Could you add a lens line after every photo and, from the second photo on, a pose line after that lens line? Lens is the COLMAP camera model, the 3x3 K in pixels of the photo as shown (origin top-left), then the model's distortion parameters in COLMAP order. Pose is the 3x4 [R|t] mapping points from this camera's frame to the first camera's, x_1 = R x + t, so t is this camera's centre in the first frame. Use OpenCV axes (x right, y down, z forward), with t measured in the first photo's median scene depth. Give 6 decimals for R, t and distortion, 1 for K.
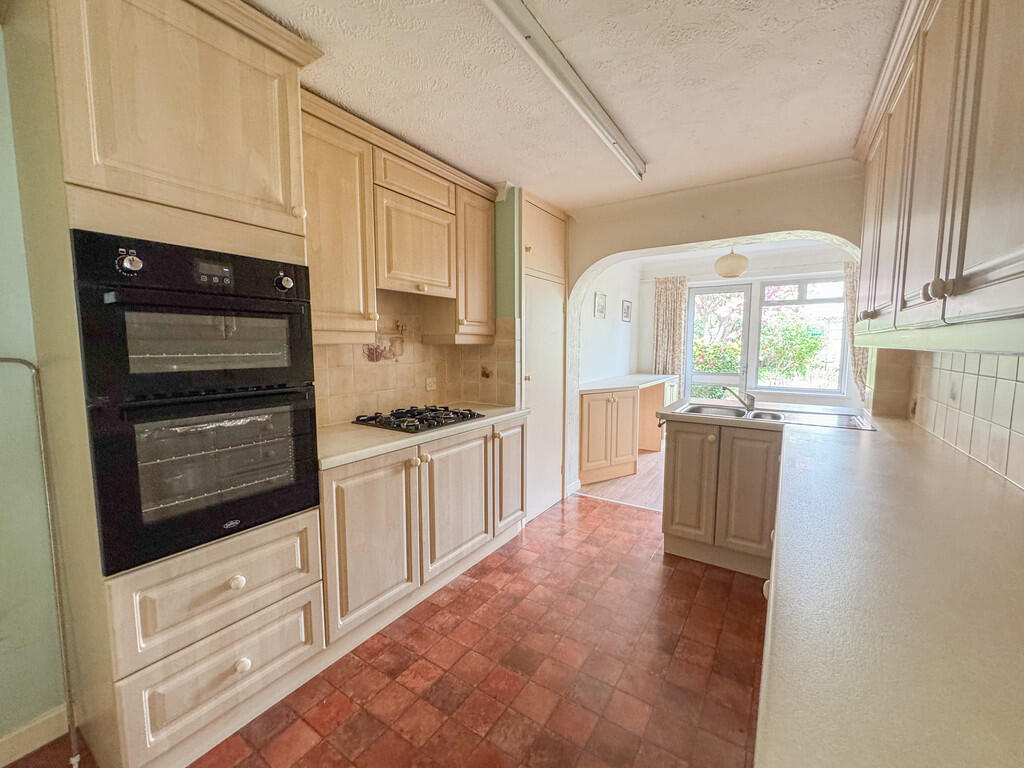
lens RADIAL K [[414.4, 0, 516.4], [0, 414.4, 382.5], [0, 0, 1]] dist [-0.002403, 0.000470]
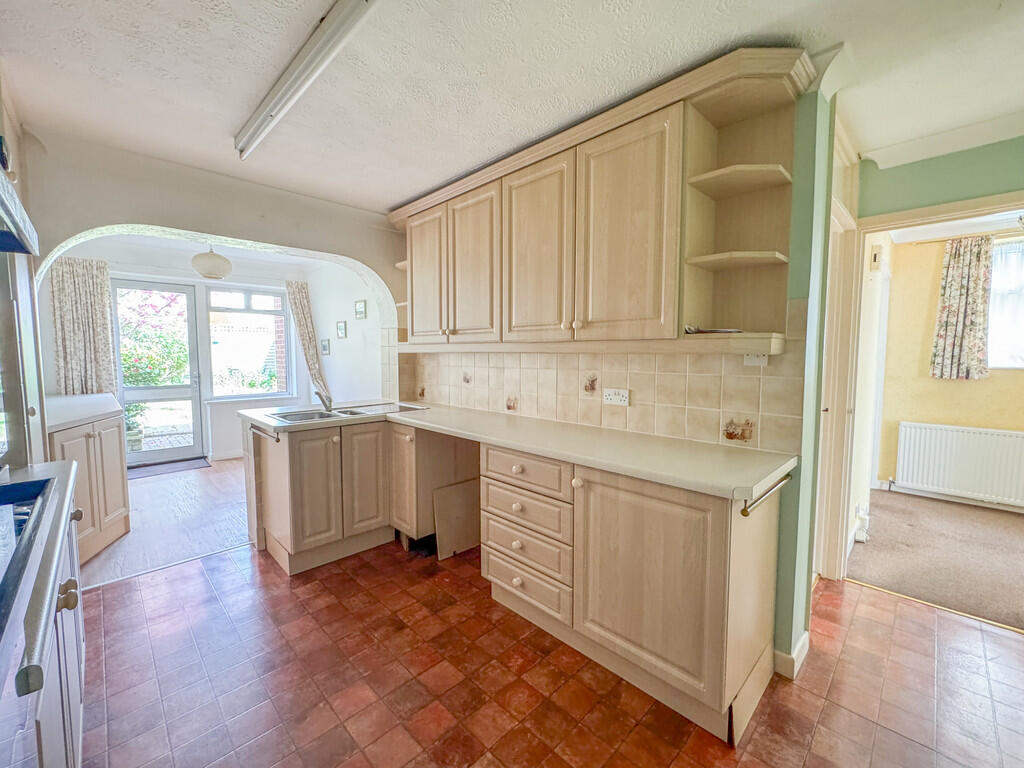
lens RADIAL K [[414.4, 0, 517.1], [0, 414.4, 382.6], [0, 0, 1]] dist [-0.002403, 0.000470]
pose [[0.203463, -0.071695, 0.976454, -0.247852], [0.090709, 0.994406, 0.054112, -0.013863], [-0.974872, 0.077564, 0.208828, 0.171630]]
